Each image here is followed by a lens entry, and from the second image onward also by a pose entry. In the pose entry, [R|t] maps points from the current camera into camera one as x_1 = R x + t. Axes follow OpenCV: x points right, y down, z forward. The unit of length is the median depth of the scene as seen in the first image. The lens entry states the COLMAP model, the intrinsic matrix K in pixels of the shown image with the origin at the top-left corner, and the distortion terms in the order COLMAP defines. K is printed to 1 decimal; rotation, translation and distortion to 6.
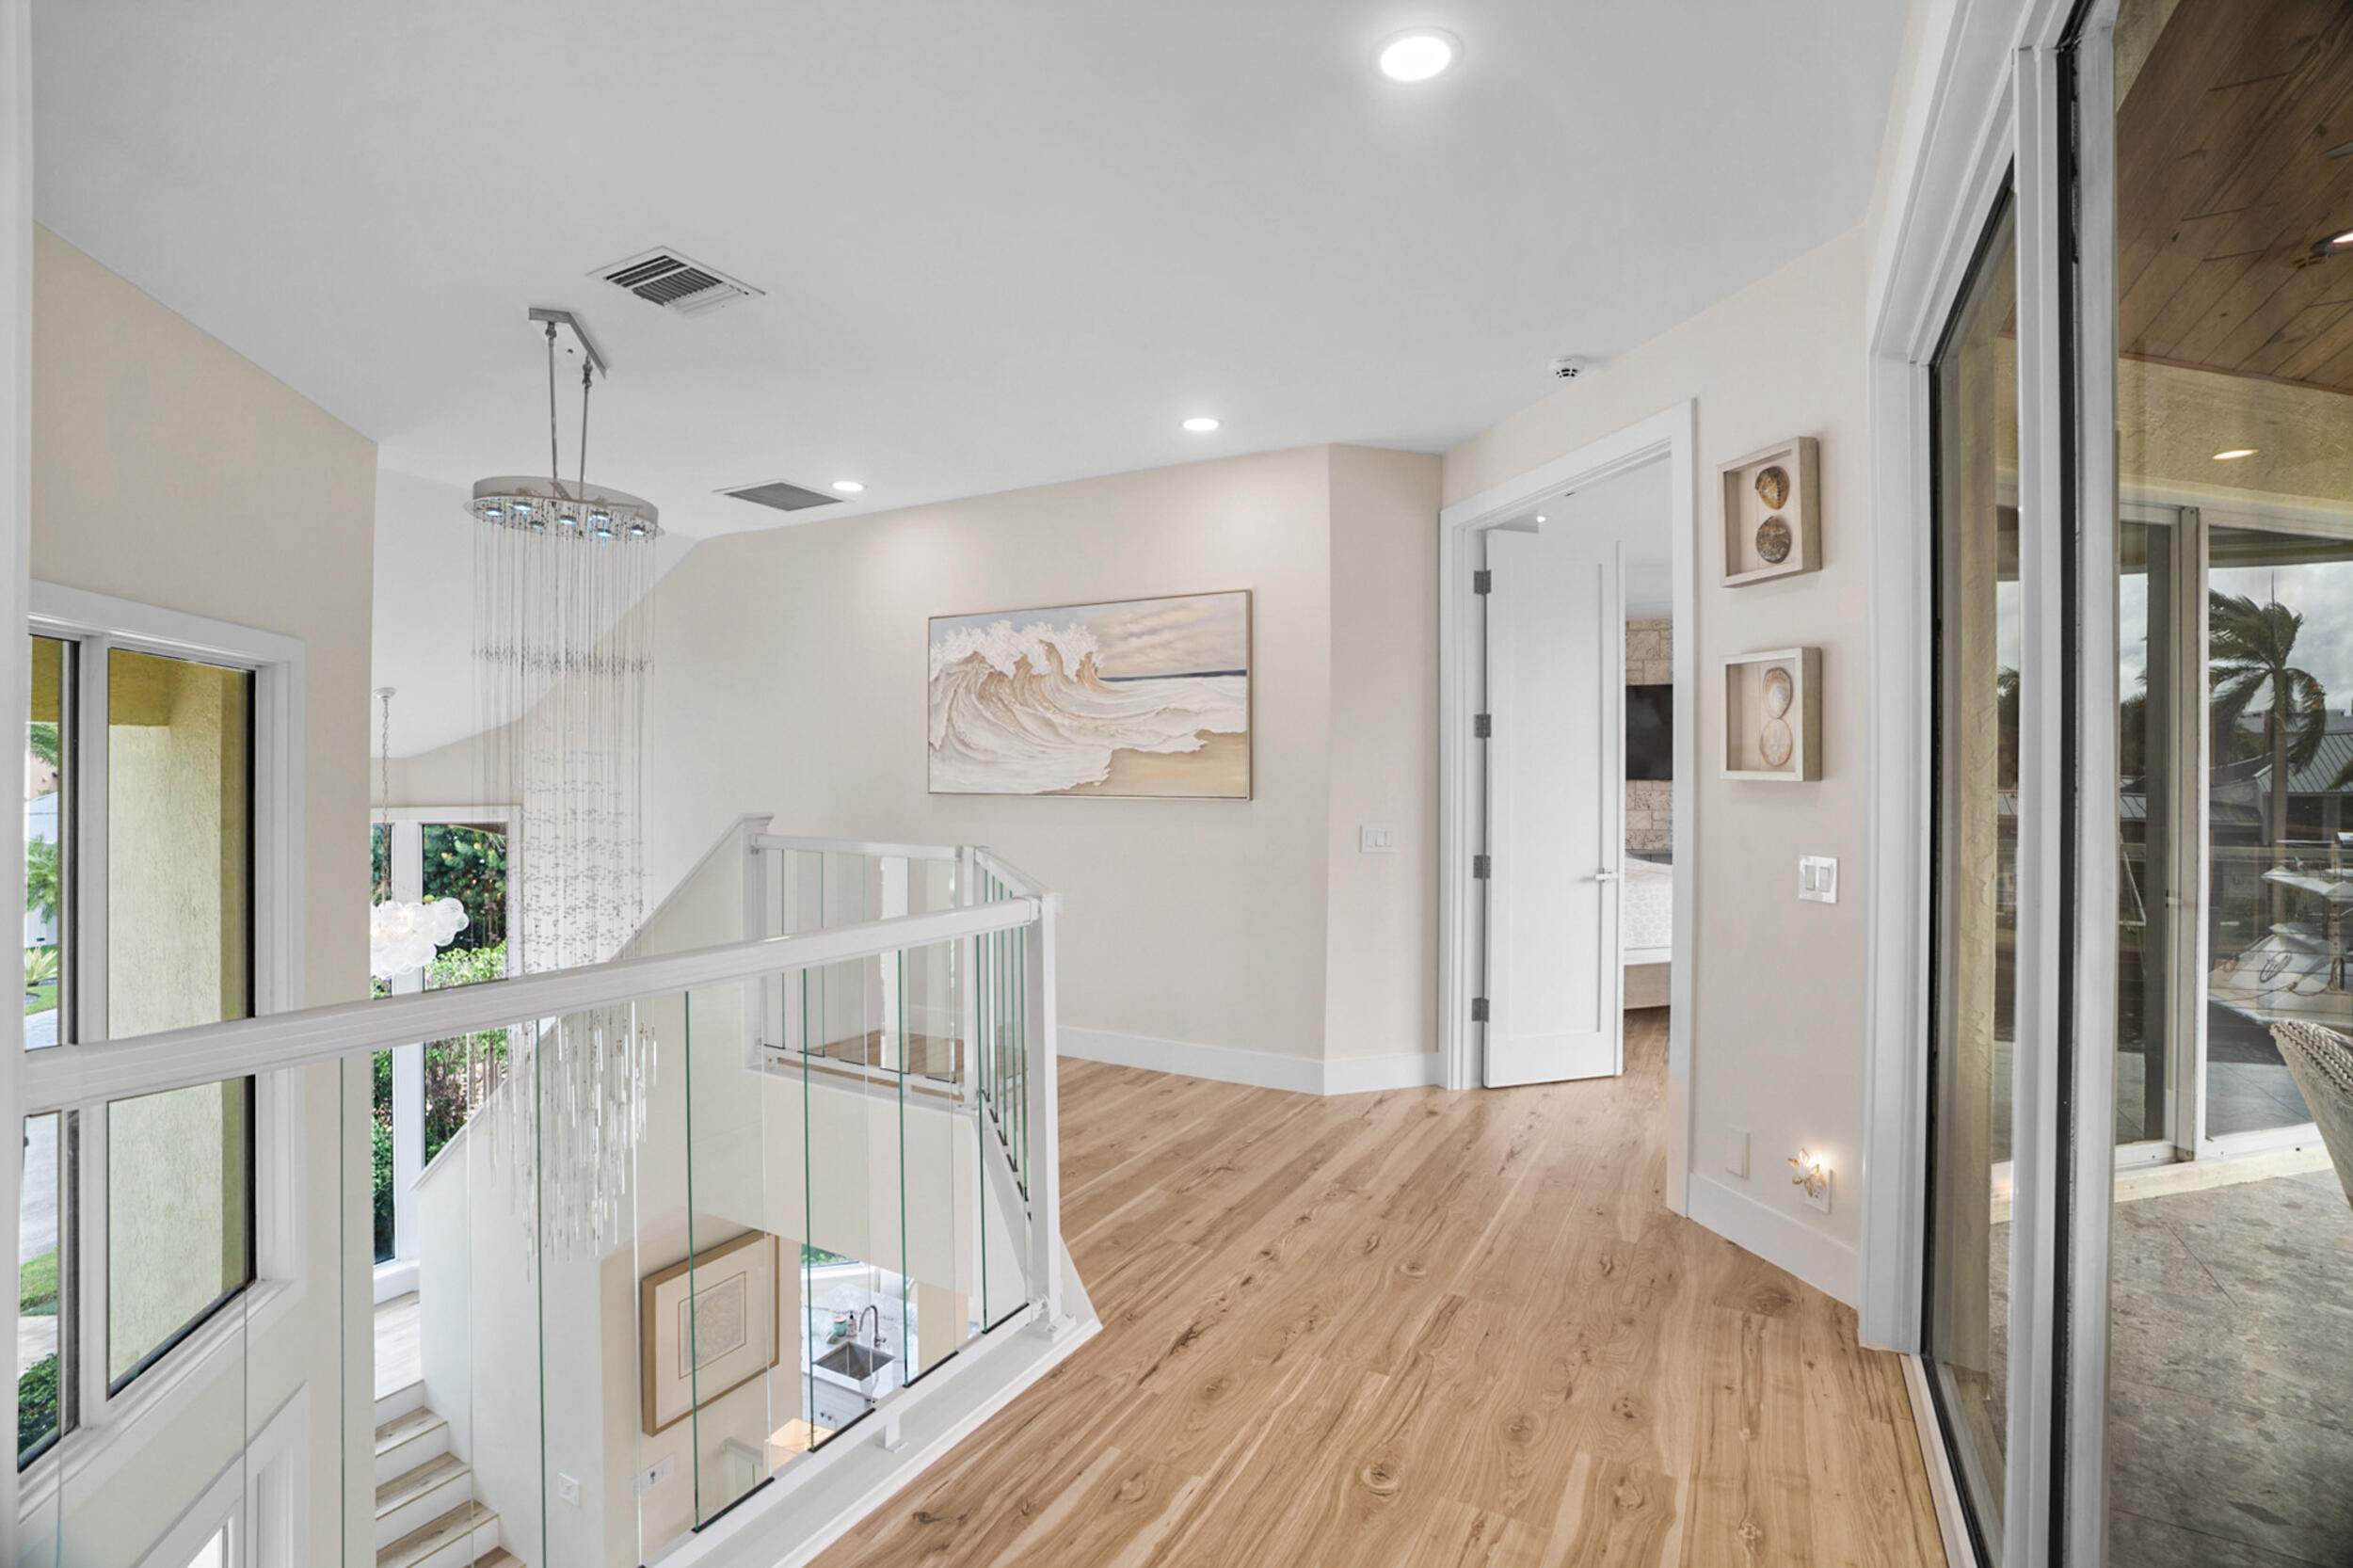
lens RADIAL K [[1082.3, 0, 1177.8], [0, 1082.3, 780.3], [0, 0, 1]] dist [-0.037618, 0.002858]
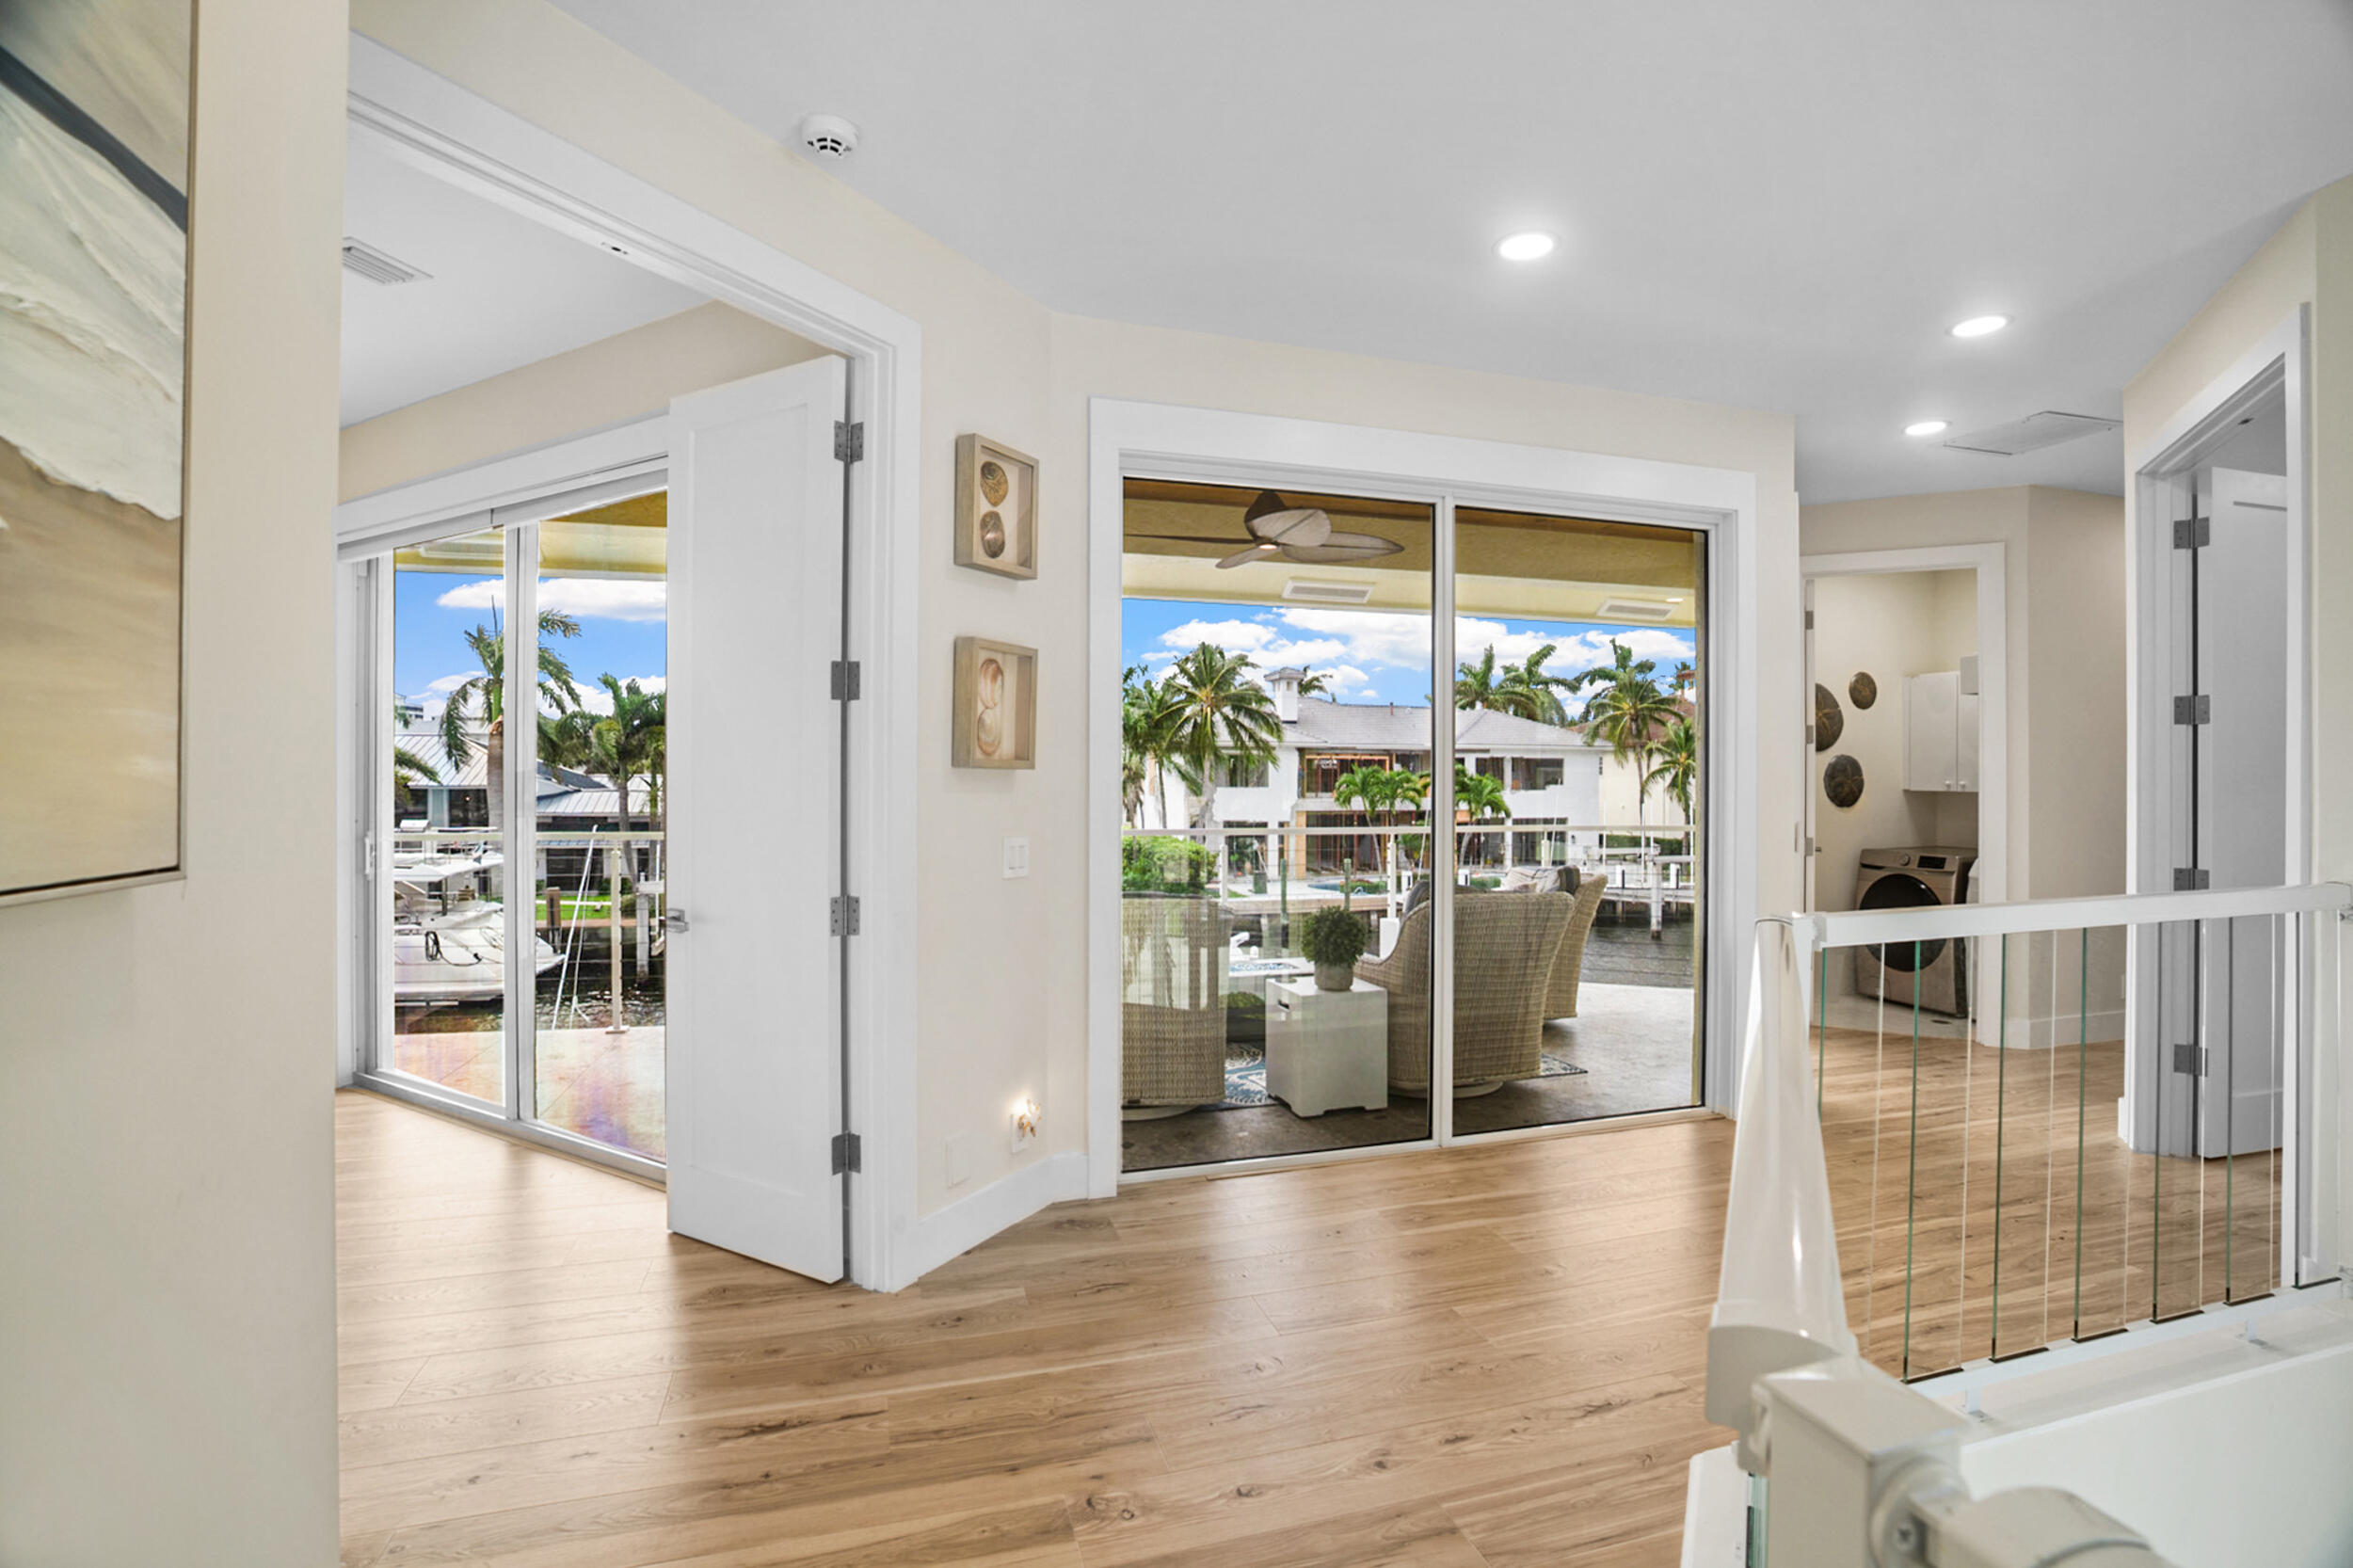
lens RADIAL K [[1082.3, 0, 1174.0], [0, 1082.3, 778.7], [0, 0, 1]] dist [-0.037618, 0.002858]
pose [[-0.712059, -0.004234, 0.702107, -0.297226], [-0.004980, 0.999987, 0.000980, 0.002154], [-0.702102, -0.002799, -0.712071, 1.568468]]
